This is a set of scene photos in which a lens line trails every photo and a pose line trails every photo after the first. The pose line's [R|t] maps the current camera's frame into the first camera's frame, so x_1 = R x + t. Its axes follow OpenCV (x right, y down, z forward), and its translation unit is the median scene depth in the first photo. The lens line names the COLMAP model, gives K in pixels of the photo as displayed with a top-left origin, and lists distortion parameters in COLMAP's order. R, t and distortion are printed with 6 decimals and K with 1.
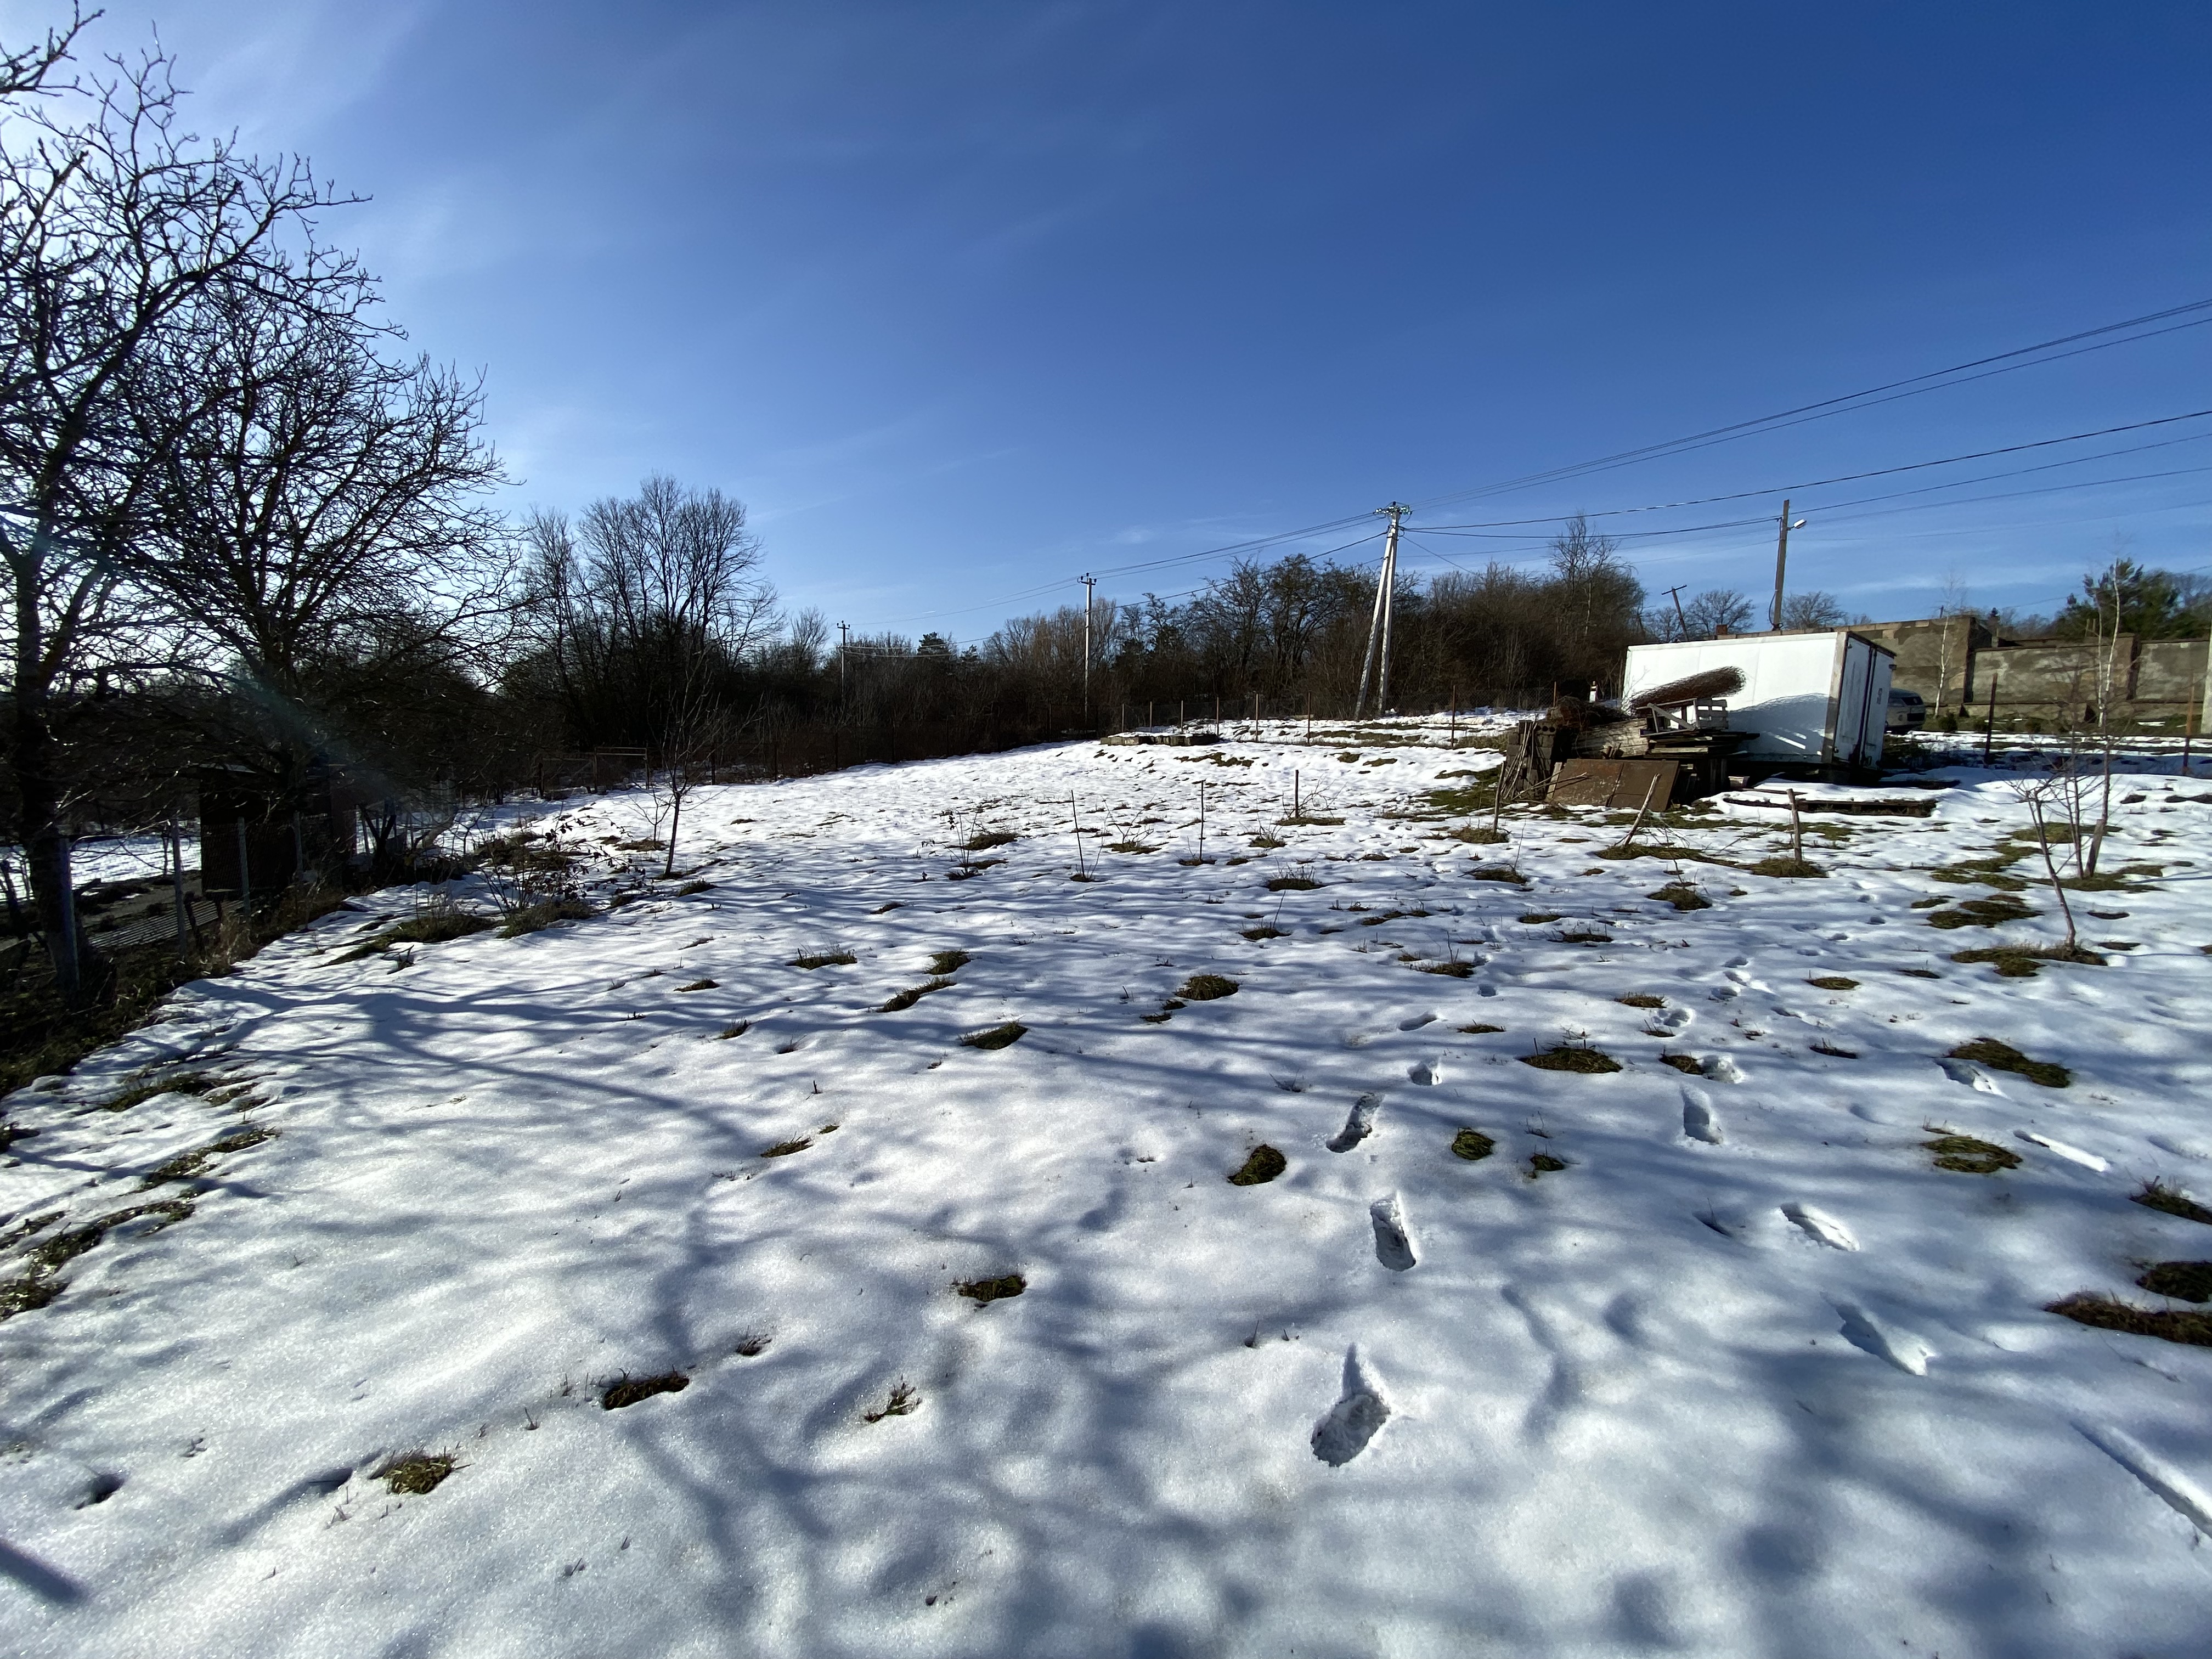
lens RADIAL K [[890.0, 0, 1101.8], [0, 890.0, 842.4], [0, 0, 1]] dist [0.001140, -0.018491]
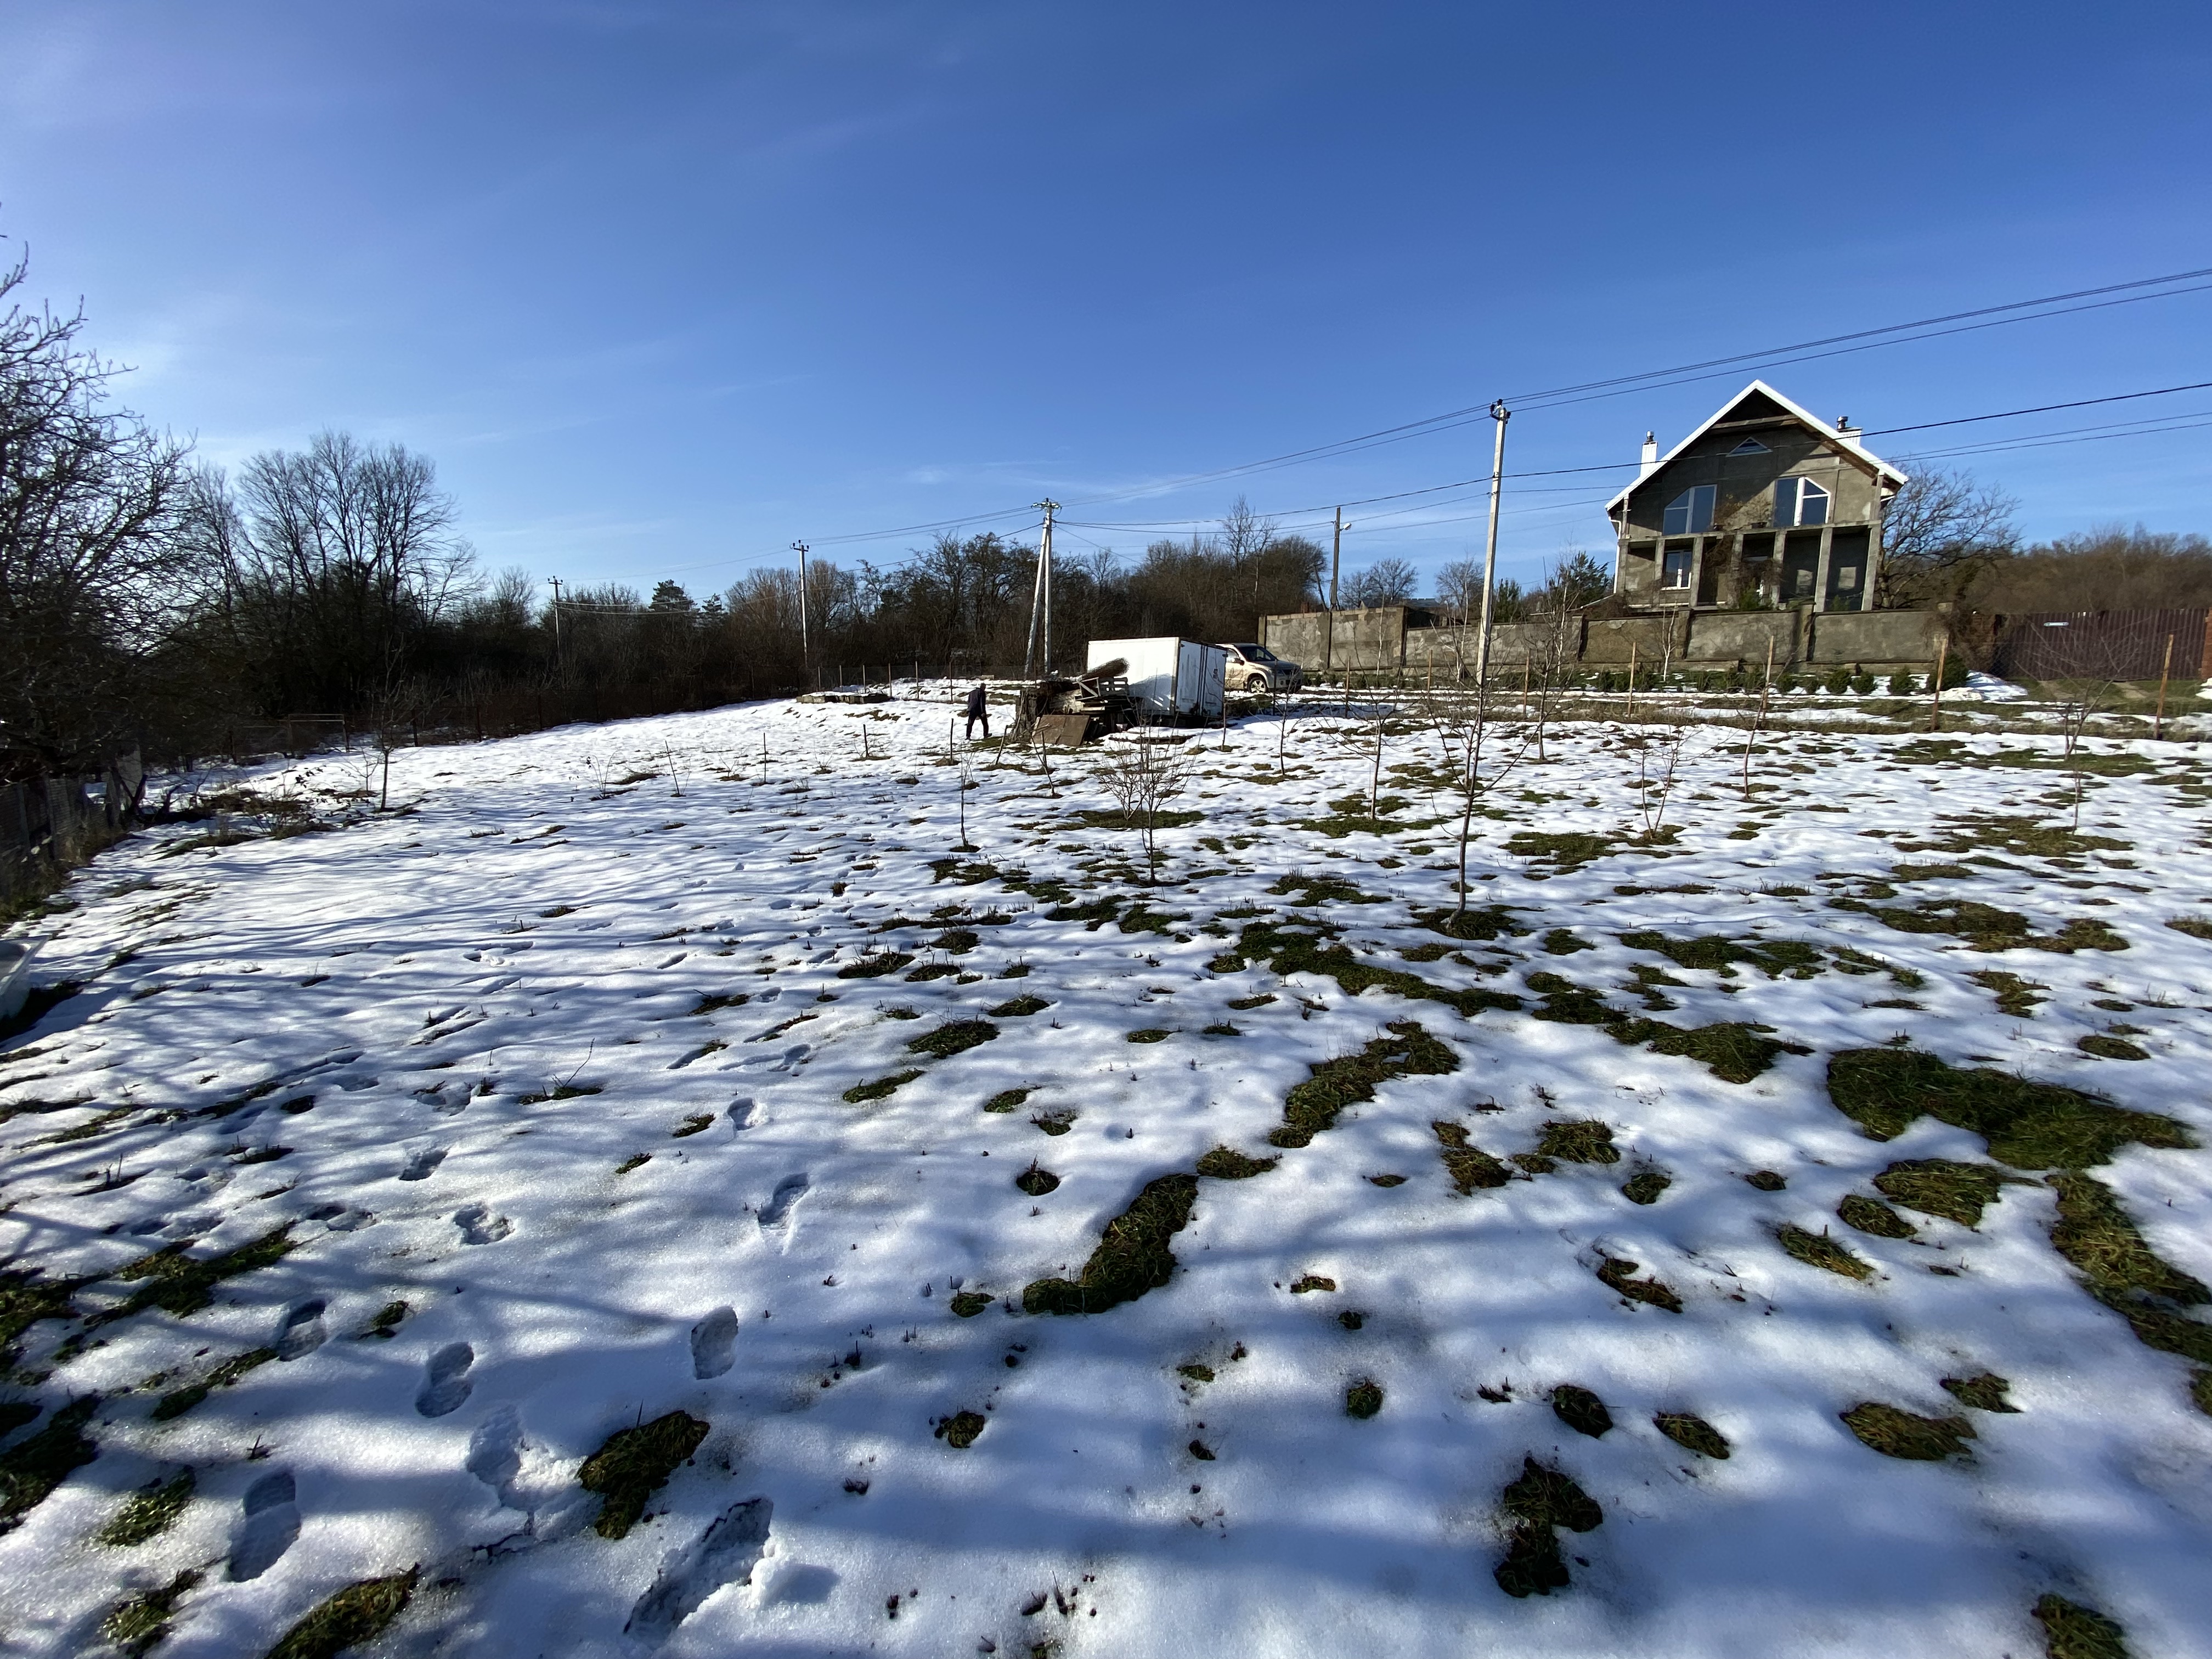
lens RADIAL K [[879.3, 0, 1106.0], [0, 879.3, 829.5], [0, 0, 1]] dist [-0.001113, -0.013124]
pose [[0.967475, -0.049812, 0.248013, 0.086722], [0.038924, 0.998059, 0.048616, 0.013893], [-0.249953, -0.037381, 0.967536, -0.197610]]
